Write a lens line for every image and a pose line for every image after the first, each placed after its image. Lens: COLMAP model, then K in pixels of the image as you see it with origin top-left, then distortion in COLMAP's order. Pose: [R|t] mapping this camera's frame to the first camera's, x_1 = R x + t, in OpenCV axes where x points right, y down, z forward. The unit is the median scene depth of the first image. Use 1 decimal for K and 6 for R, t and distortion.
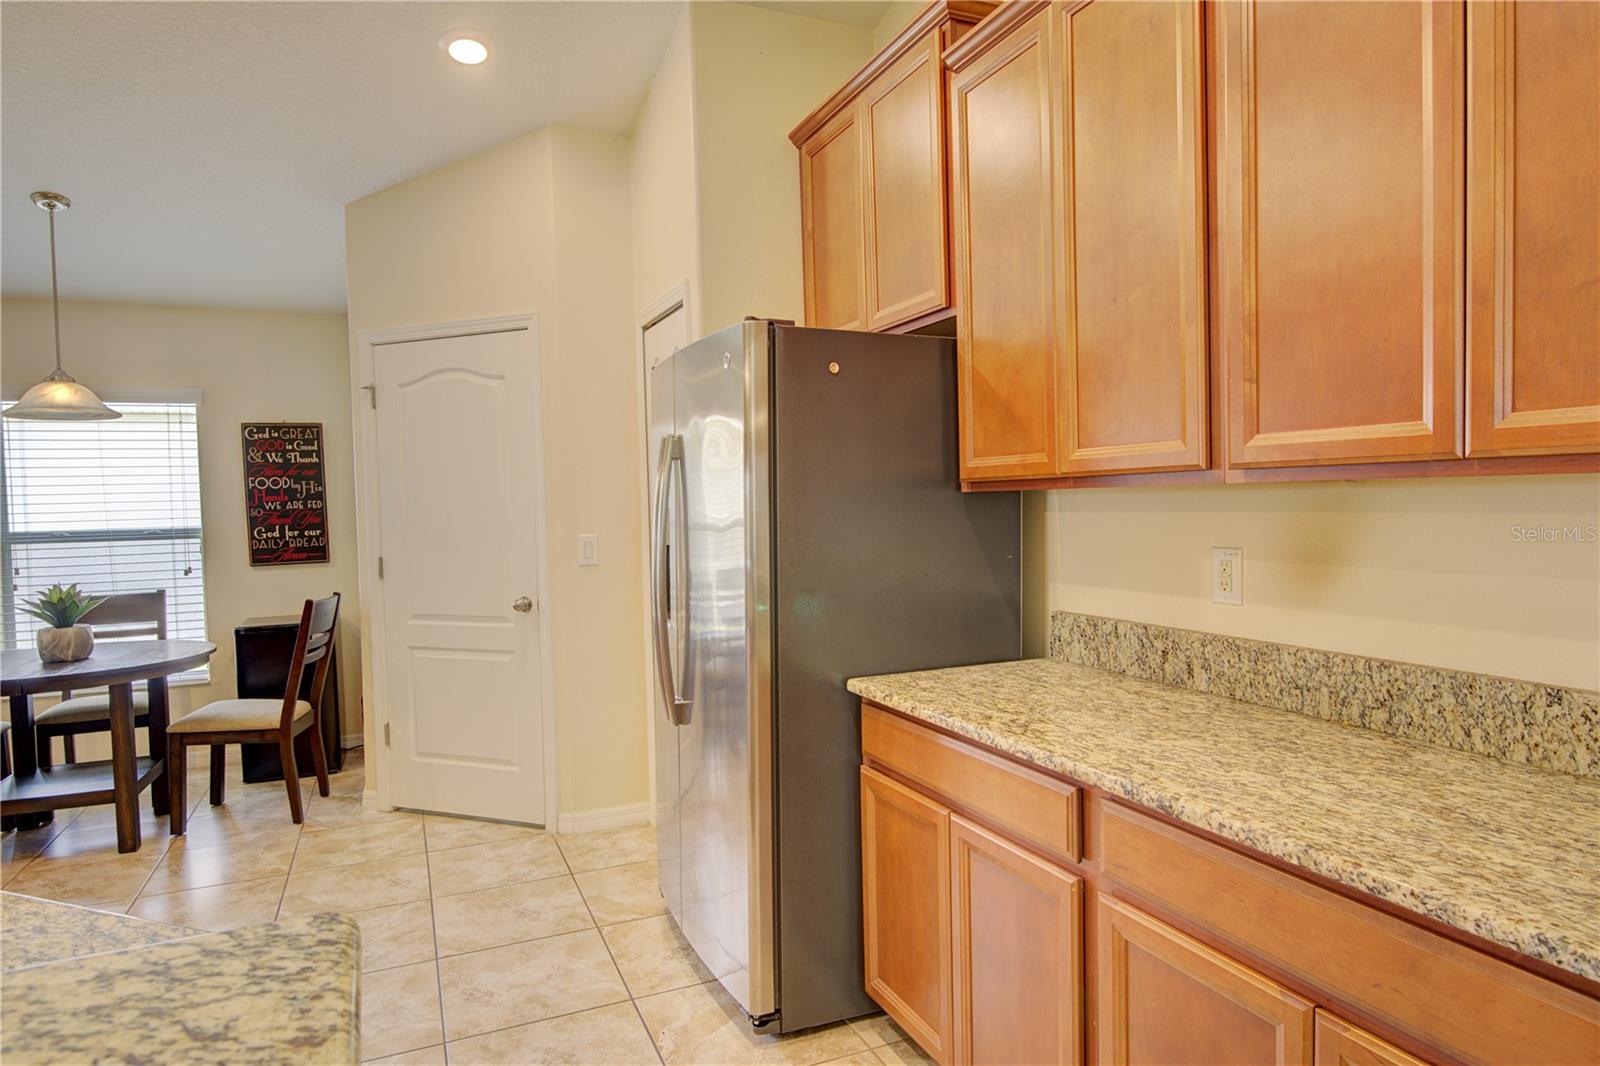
lens RADIAL K [[940.3, 0, 790.5], [0, 940.3, 539.1], [0, 0, 1]] dist [0.009878, -0.013244]
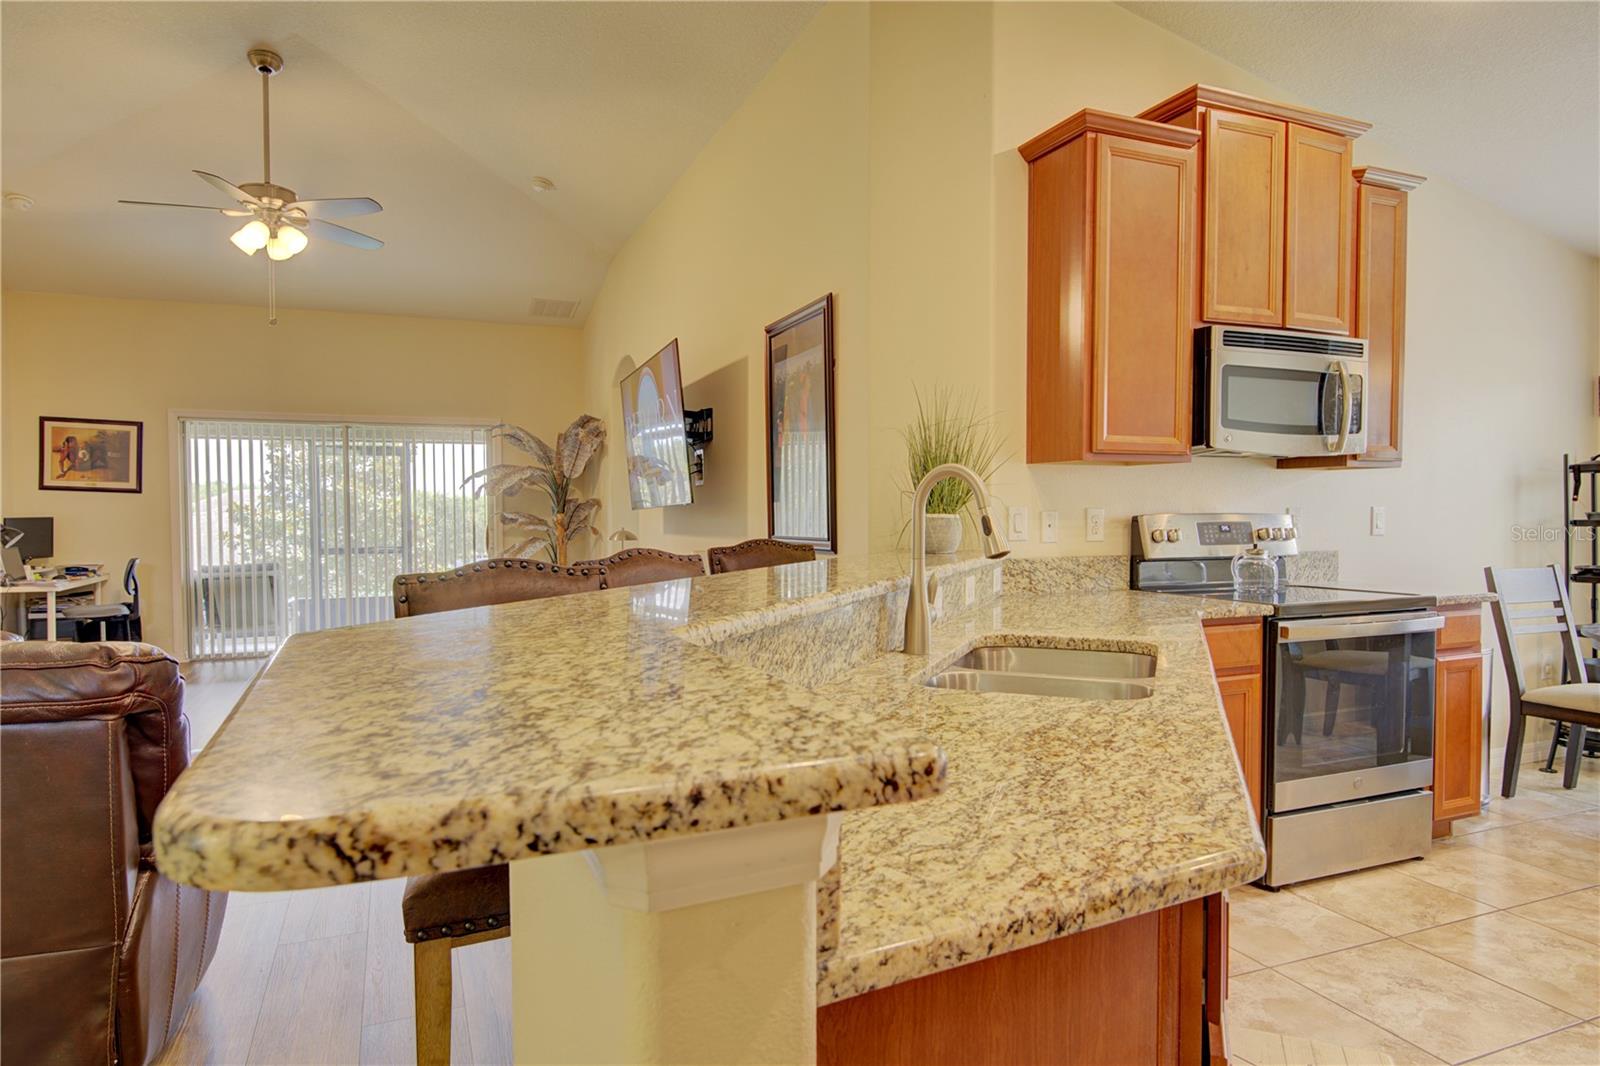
lens RADIAL K [[940.3, 0, 791.7], [0, 940.3, 541.5], [0, 0, 1]] dist [0.009878, -0.013244]
pose [[-0.015886, 0.056836, -0.998257, 0.102696], [-0.037321, 0.997654, 0.057395, 0.040242], [0.999177, 0.038167, -0.013728, 0.220891]]
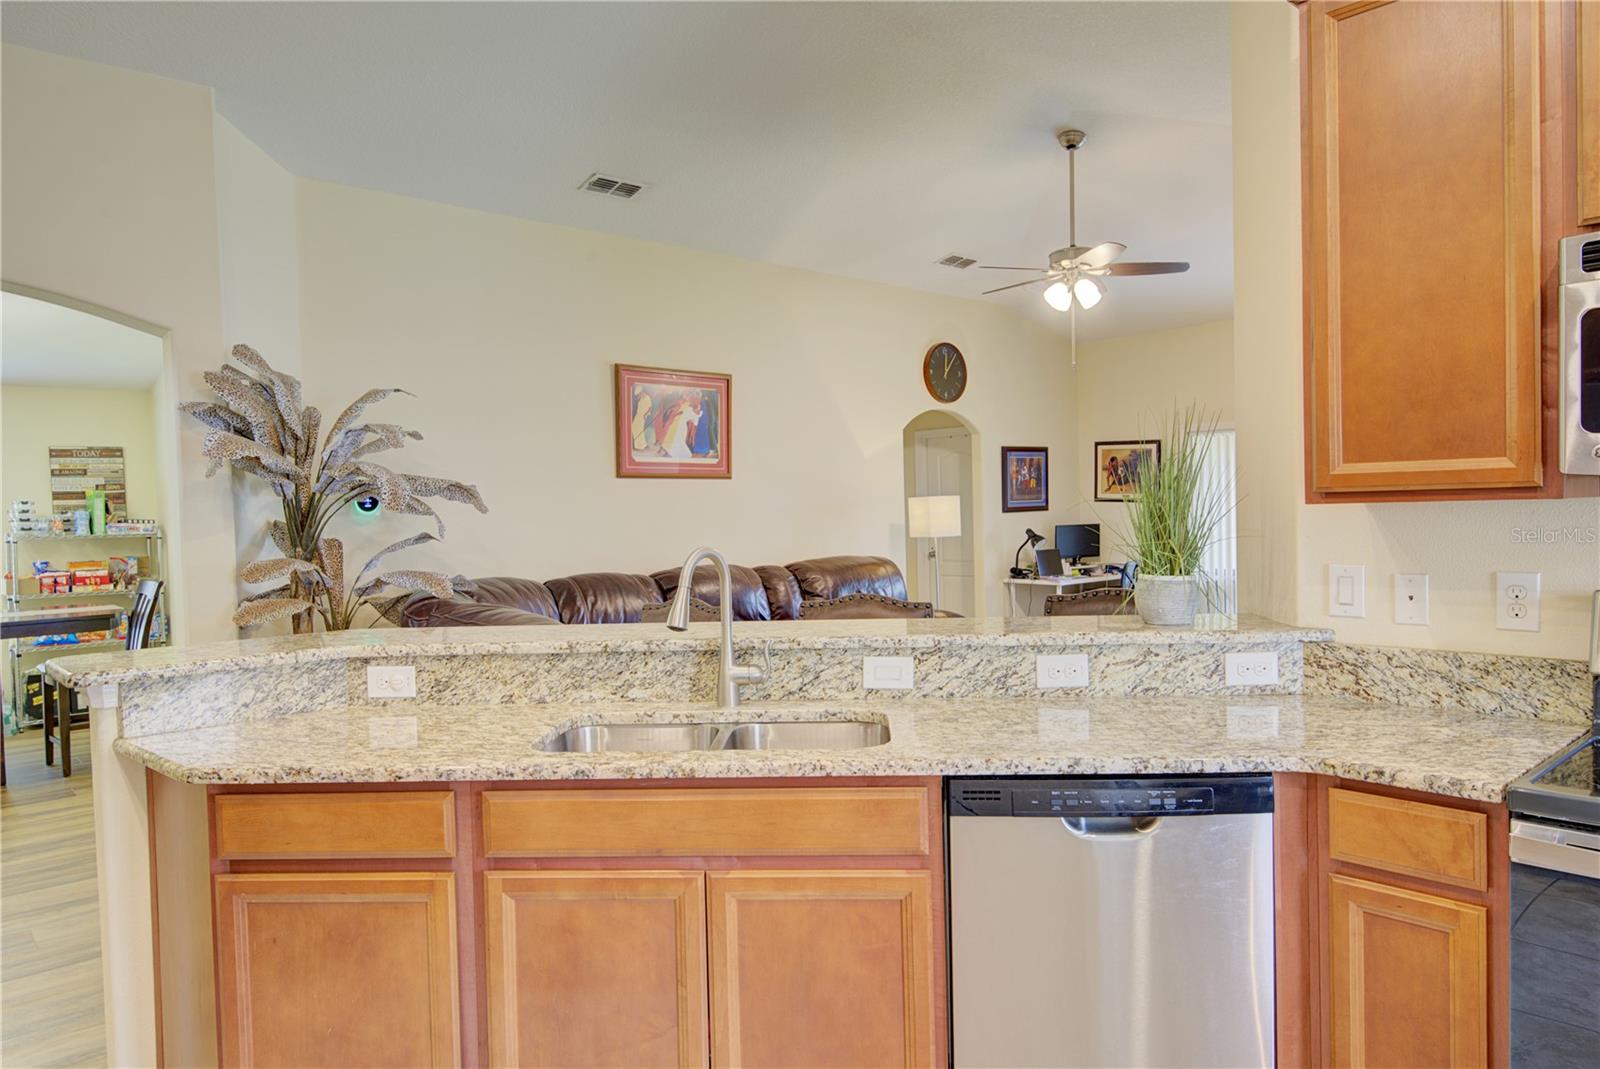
lens RADIAL K [[1046.6, 0, 789.8], [0, 1046.6, 537.9], [0, 0, 1]] dist [0.028183, -0.030922]
pose [[-0.950859, 0.056252, -0.304472, -0.443779], [0.035507, 0.996681, 0.073250, -0.063470], [0.307582, 0.058840, -0.949701, 1.315503]]
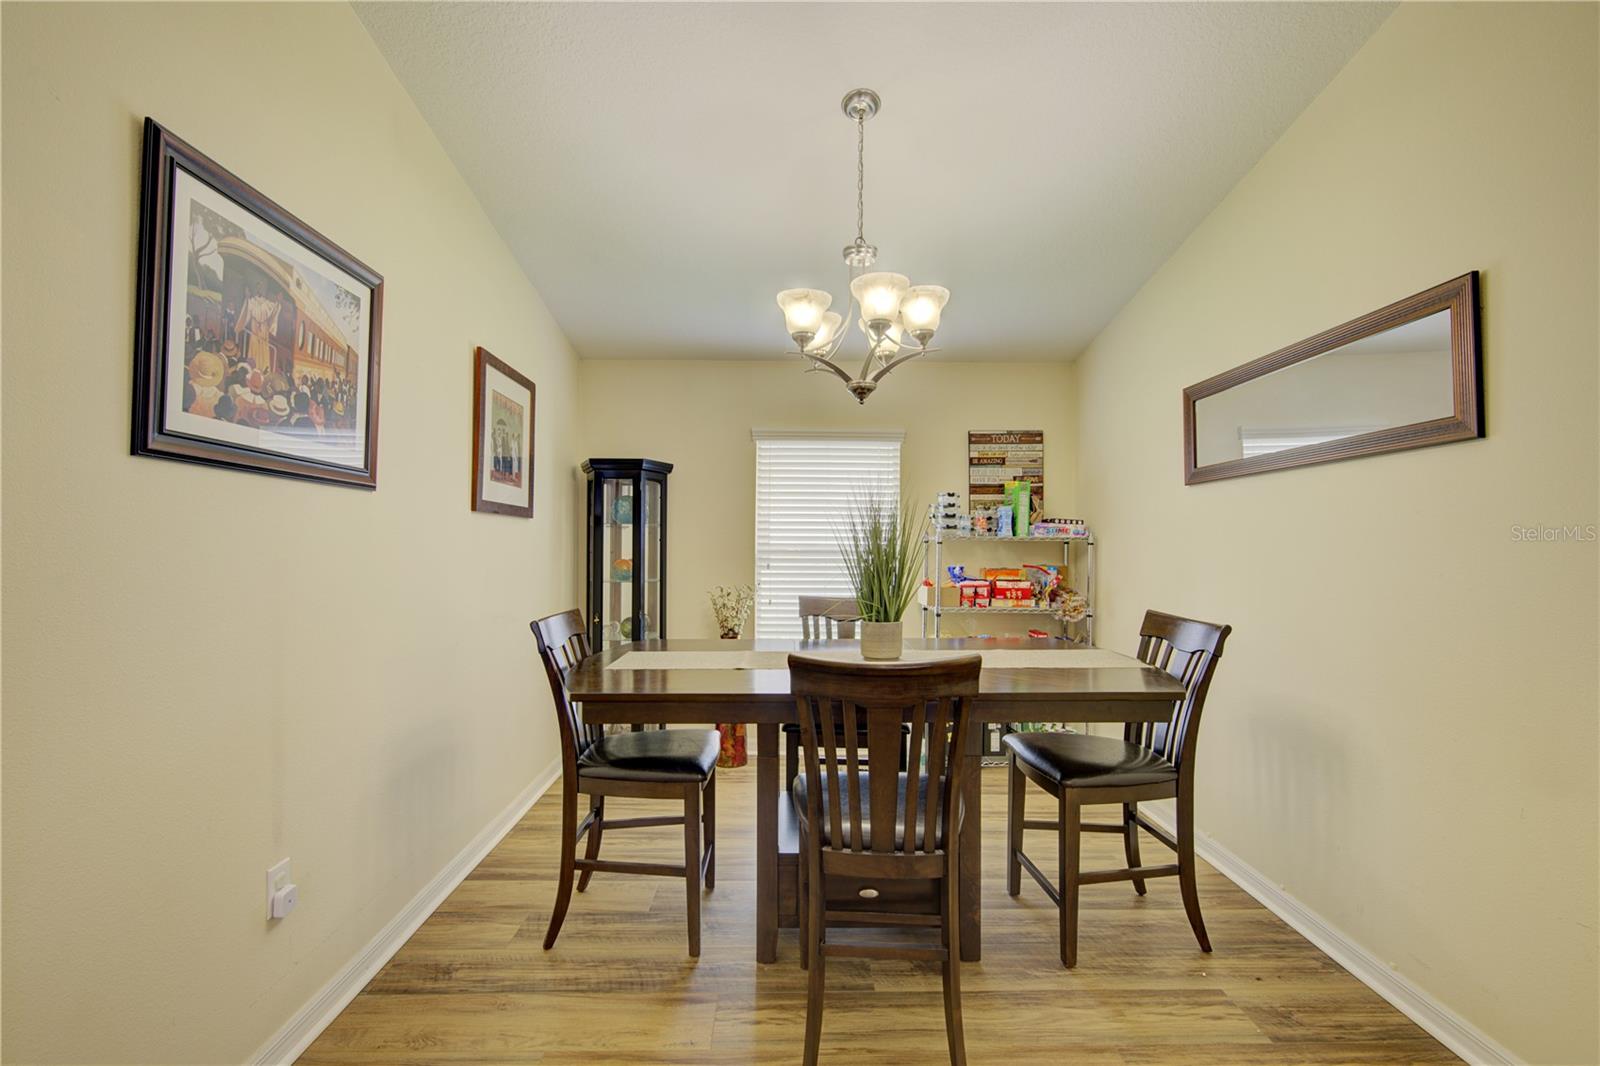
lens RADIAL K [[718.2, 0, 795.5], [0, 718.2, 538.0], [0, 0, 1]] dist [0.008489, -0.006159]
pose [[-0.921389, 0.017608, 0.388243, 0.378709], [0.033215, 0.998886, 0.033525, 0.010344], [-0.387220, 0.043785, -0.920947, -0.486384]]
